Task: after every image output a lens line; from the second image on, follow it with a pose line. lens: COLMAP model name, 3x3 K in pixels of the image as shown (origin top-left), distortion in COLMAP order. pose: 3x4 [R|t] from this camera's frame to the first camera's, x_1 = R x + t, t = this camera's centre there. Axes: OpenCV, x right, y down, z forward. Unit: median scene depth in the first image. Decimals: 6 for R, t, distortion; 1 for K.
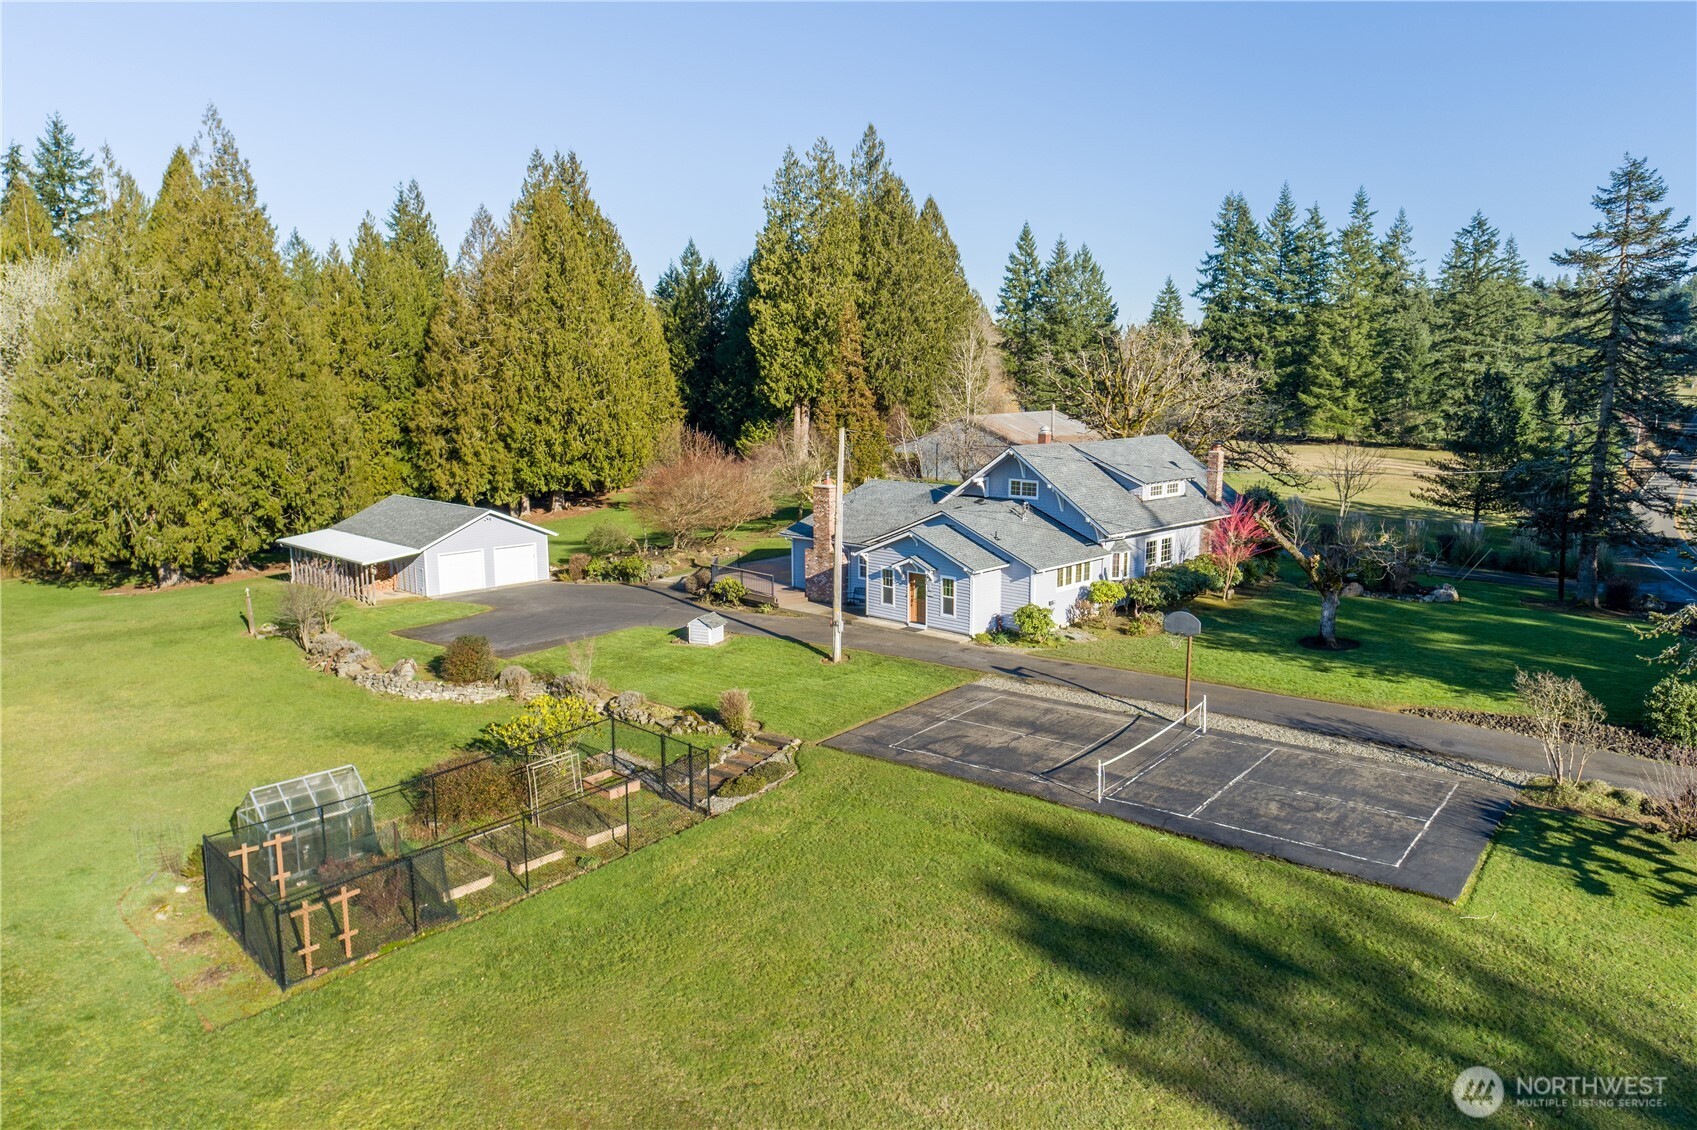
lens RADIAL K [[1147.9, 0, 843.2], [0, 1147.9, 565.7], [0, 0, 1]] dist [-0.000477, 0.010188]
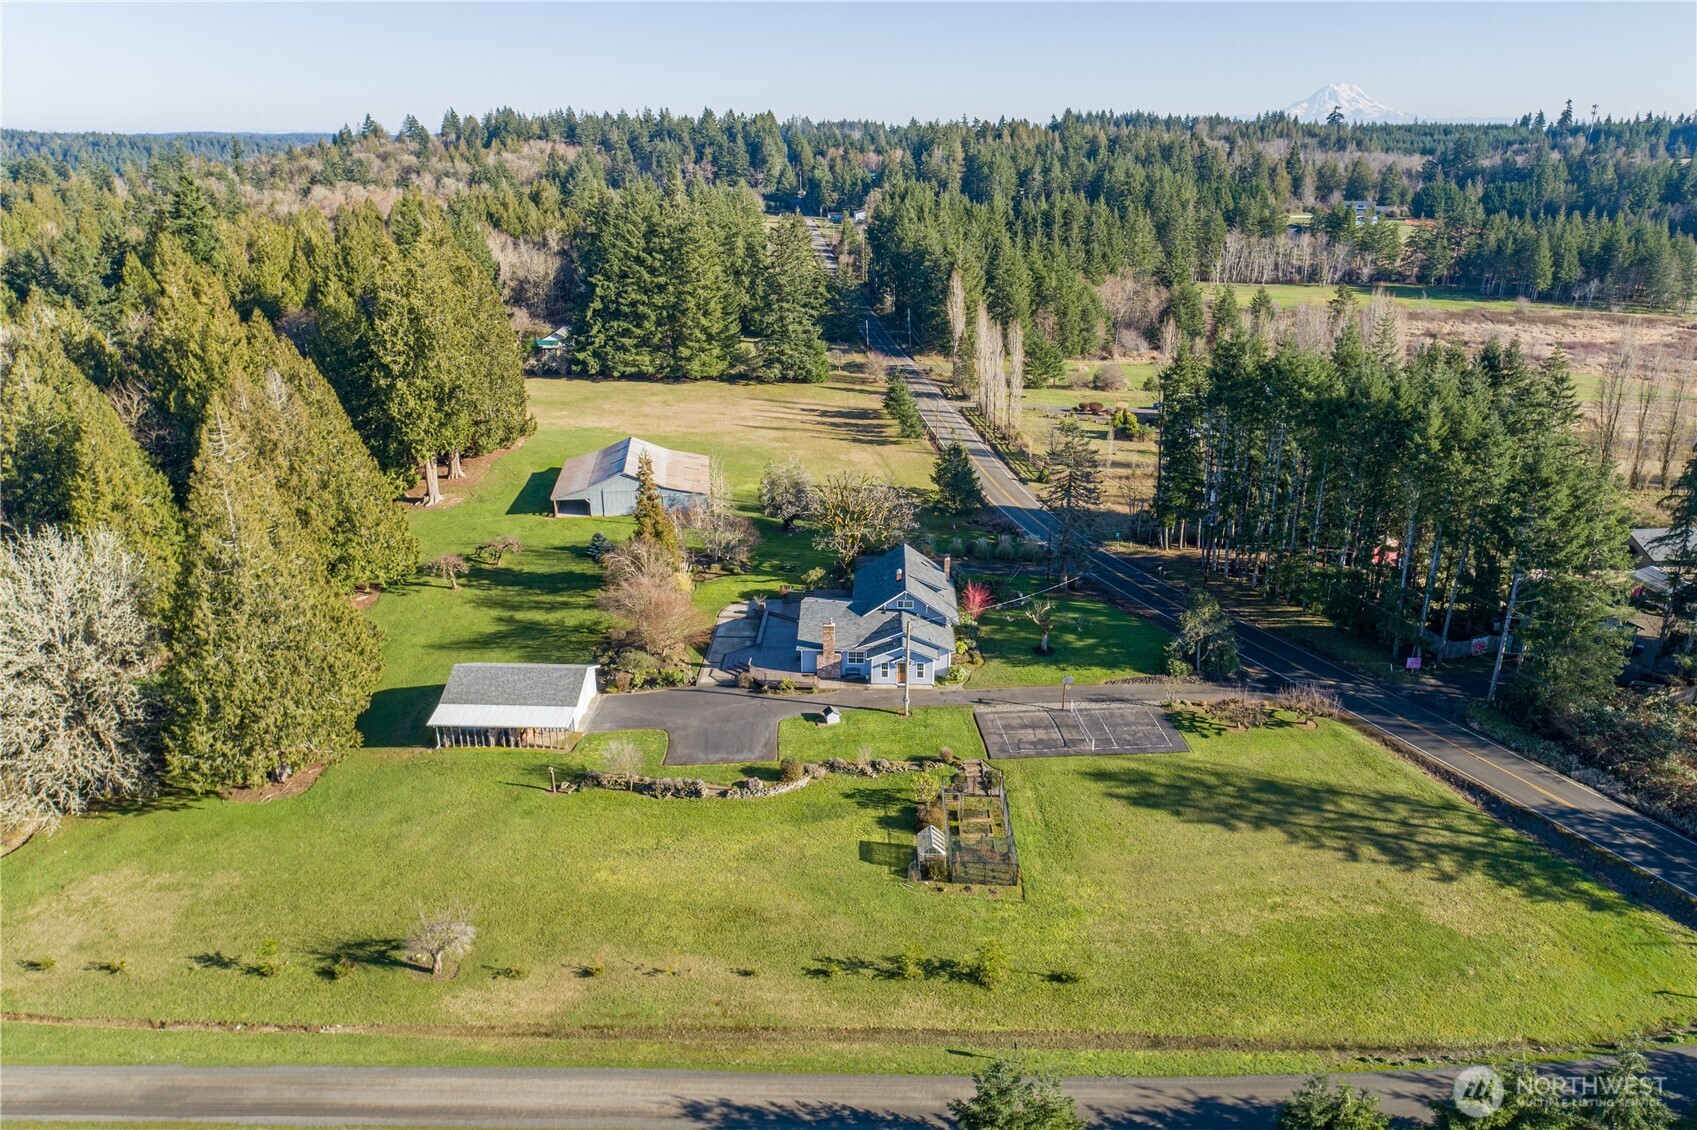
lens RADIAL K [[1147.9, 0, 847.7], [0, 1147.9, 564.0], [0, 0, 1]] dist [-0.000477, 0.010188]
pose [[0.739111, -0.224536, 0.635058, -0.497694], [0.105073, 0.969696, 0.220565, -0.244858], [-0.665338, -0.096295, 0.740305, -0.200416]]
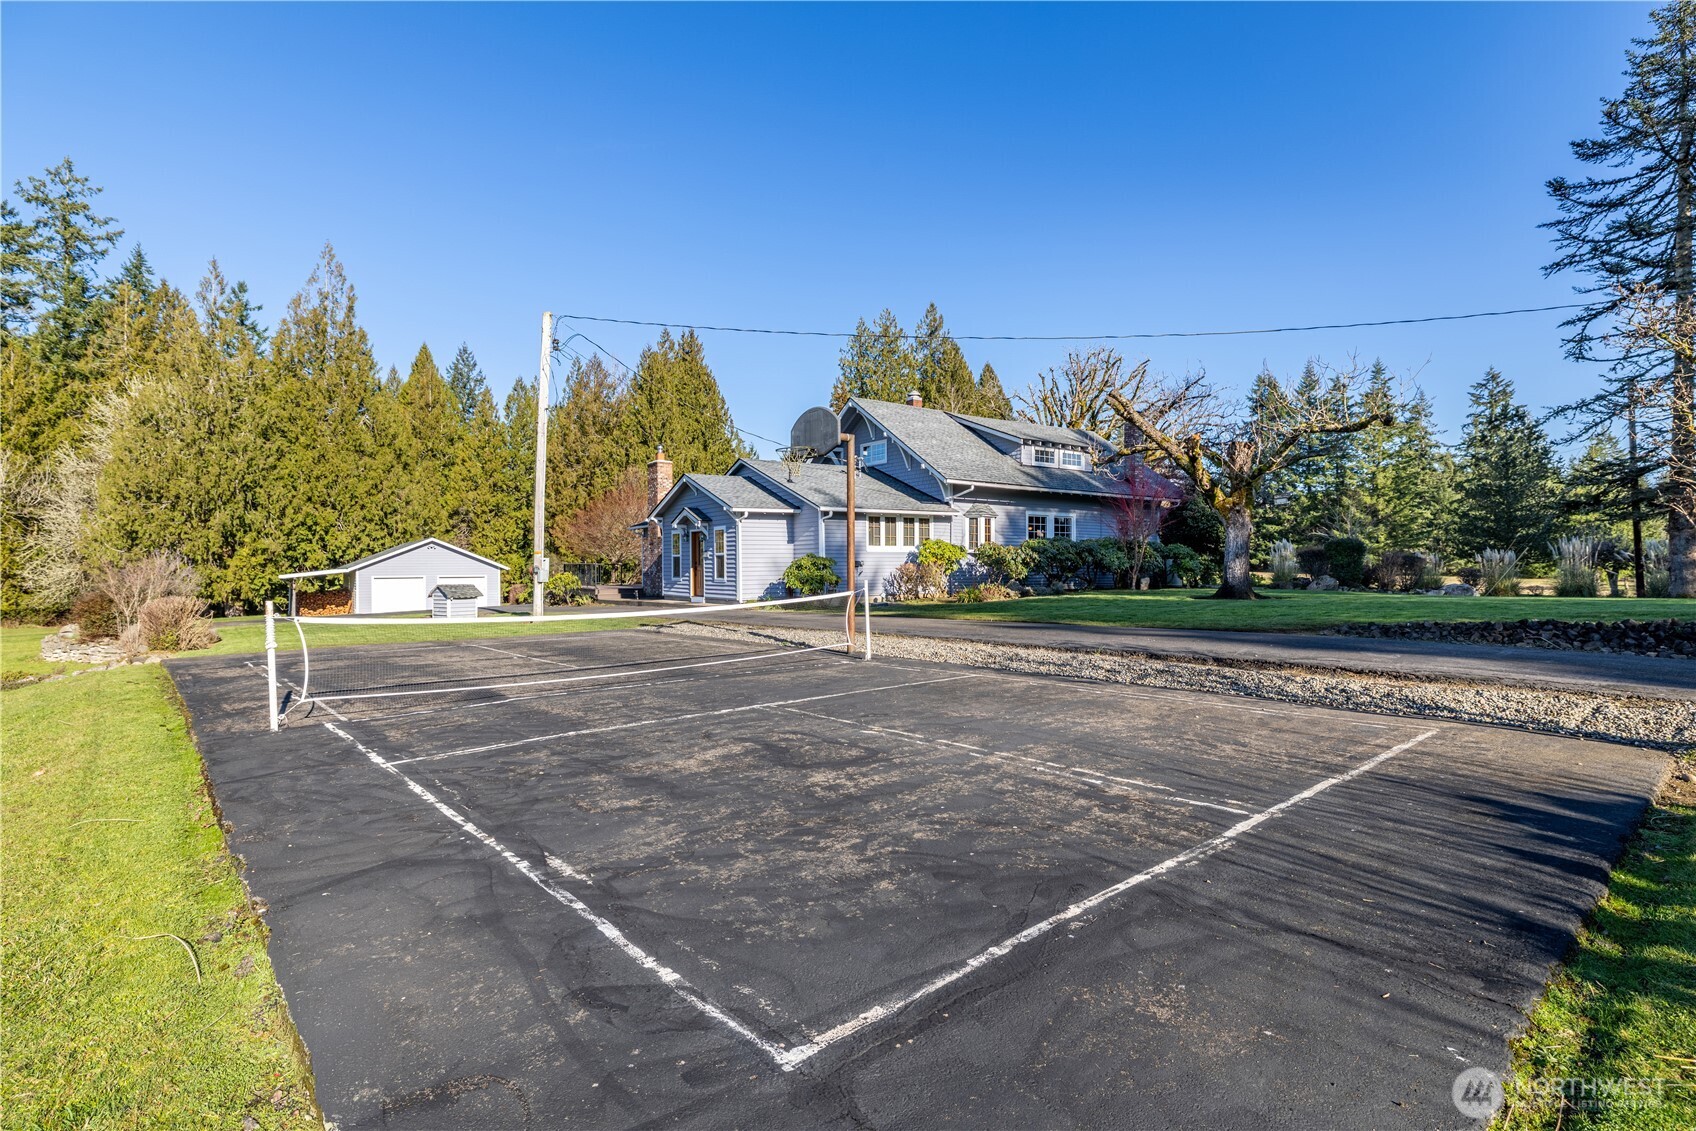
lens RADIAL K [[819.3, 0, 855.9], [0, 819.3, 565.4], [0, 0, 1]] dist [0.003183, 0.001259]
pose [[0.984591, -0.003461, -0.174836, 0.096735], [-0.025637, 0.986144, -0.163897, 0.042562], [0.172981, 0.165854, 0.970861, 0.173253]]
